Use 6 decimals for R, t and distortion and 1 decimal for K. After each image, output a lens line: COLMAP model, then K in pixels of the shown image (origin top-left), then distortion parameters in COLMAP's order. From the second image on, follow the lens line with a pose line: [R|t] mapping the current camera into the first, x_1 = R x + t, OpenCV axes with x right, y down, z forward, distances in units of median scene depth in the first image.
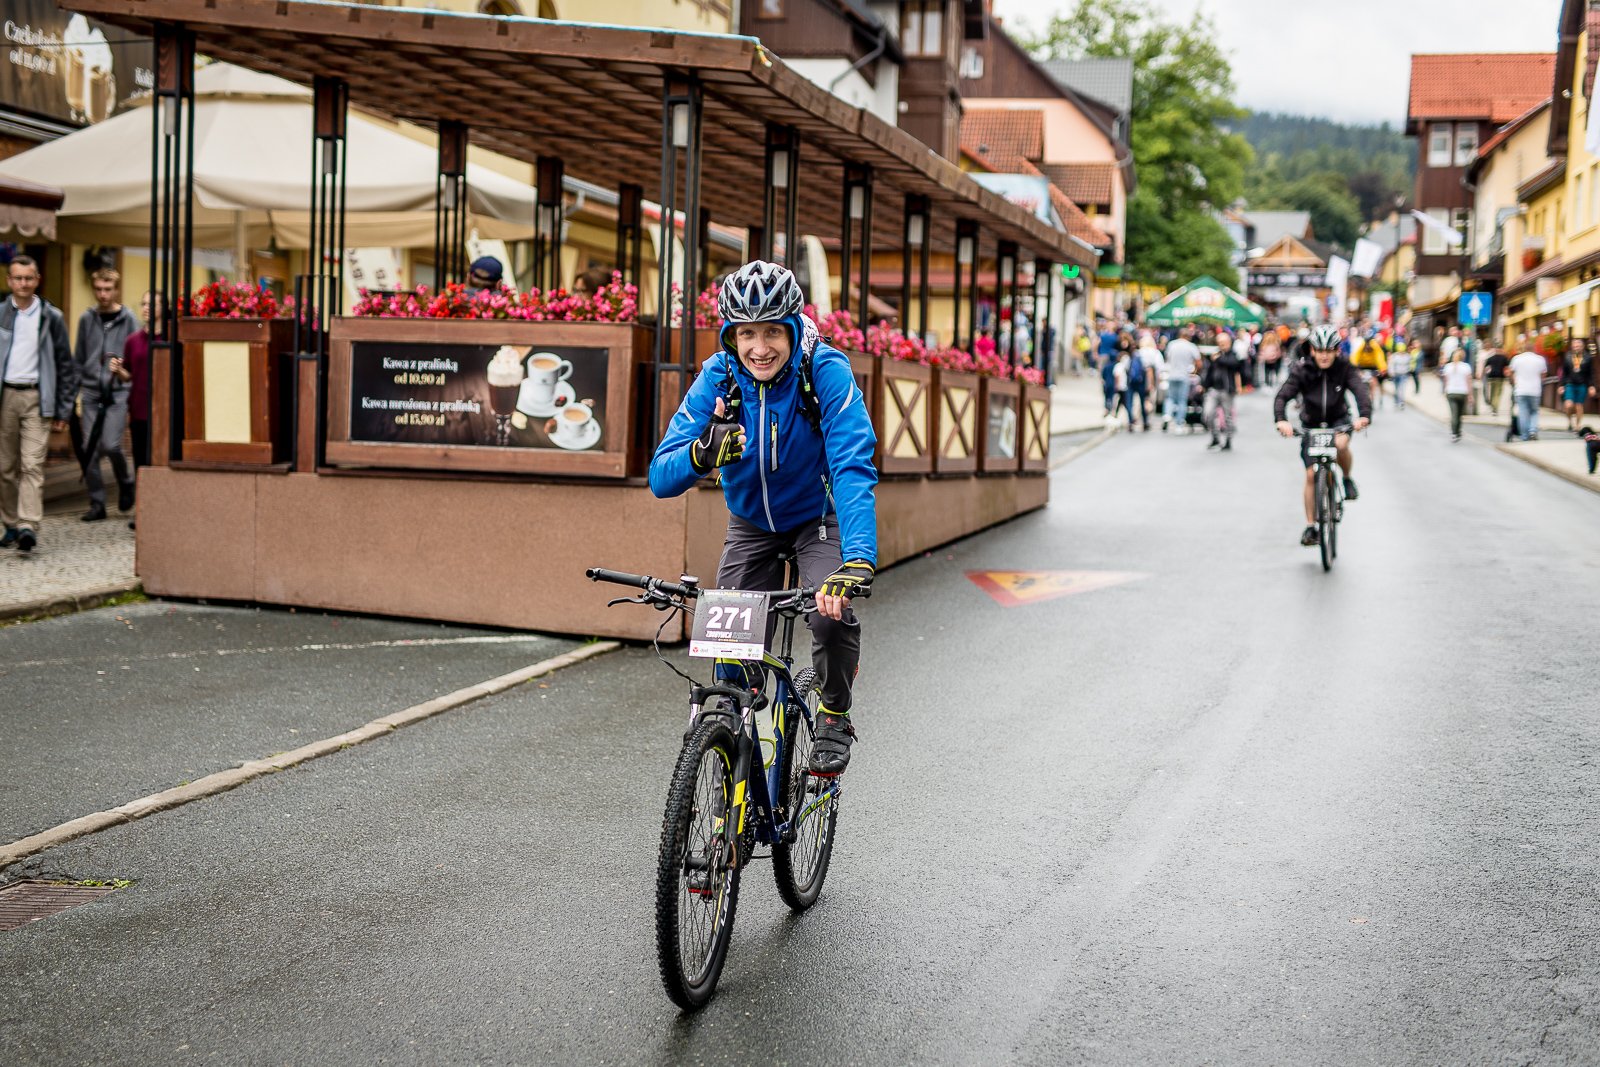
lens RADIAL K [[2311.7, 0, 791.0], [0, 2311.7, 574.6], [0, 0, 1]] dist [-0.001289, 0.000000]
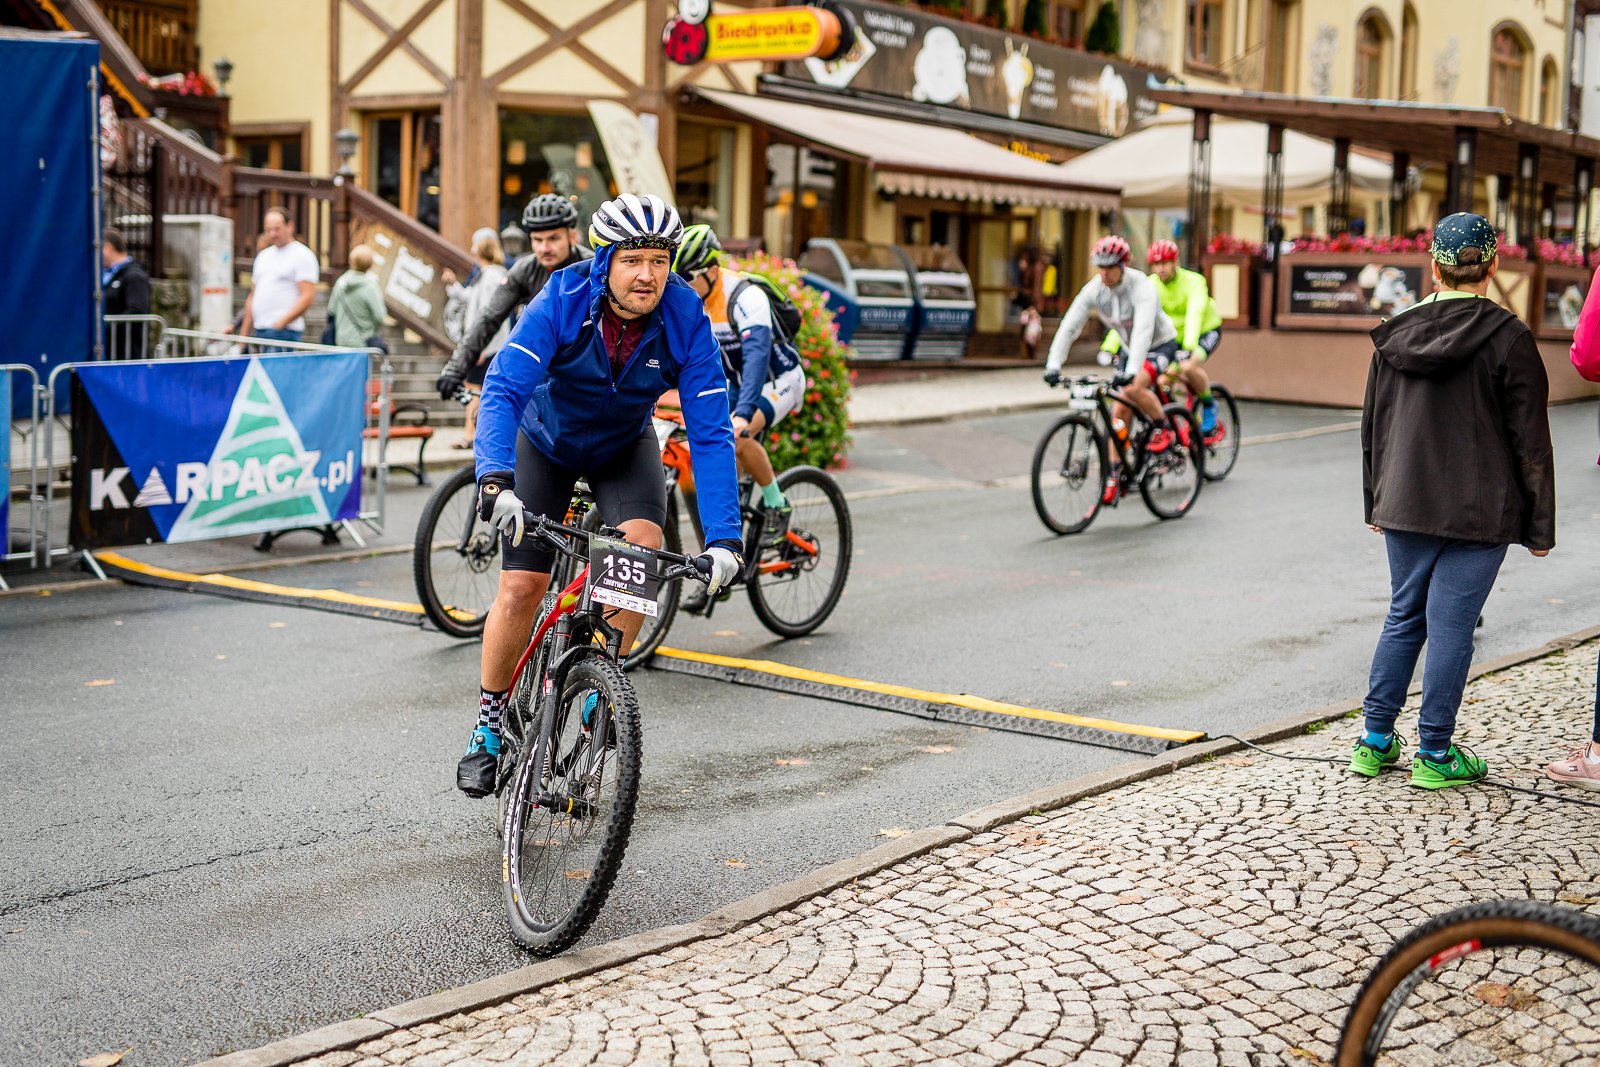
lens RADIAL K [[2311.7, 0, 798.4], [0, 2311.7, 533.1], [0, 0, 1]] dist [-0.001289, 0.000000]
pose [[0.934458, 0.029452, -0.354852, 0.023559], [-0.024530, 0.999530, 0.018364, 0.019401], [0.355226, -0.008456, 0.934742, -0.188640]]
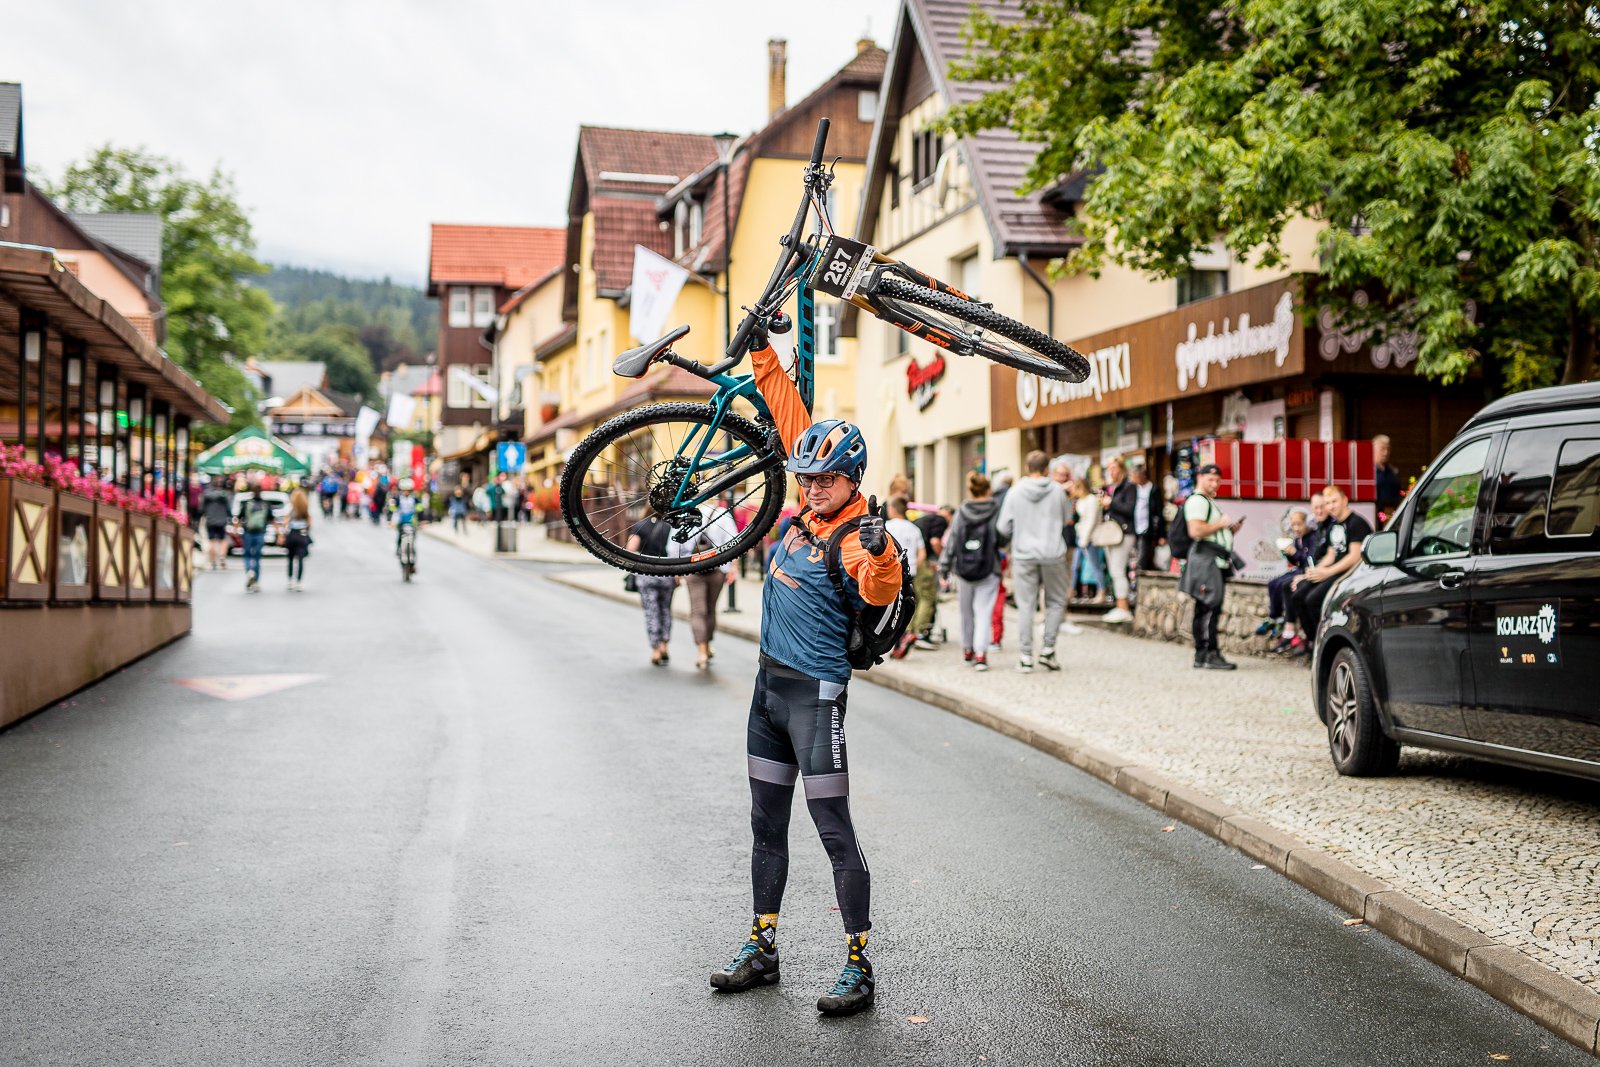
lens RADIAL K [[2311.7, 0, 851.6], [0, 2311.7, 505.8], [0, 0, 1]] dist [-0.001289, 0.000000]
pose [[0.901597, -0.010055, 0.432459, -0.029960], [0.050237, 0.995399, -0.081590, 0.005959], [-0.429649, 0.095287, 0.897954, -0.055609]]
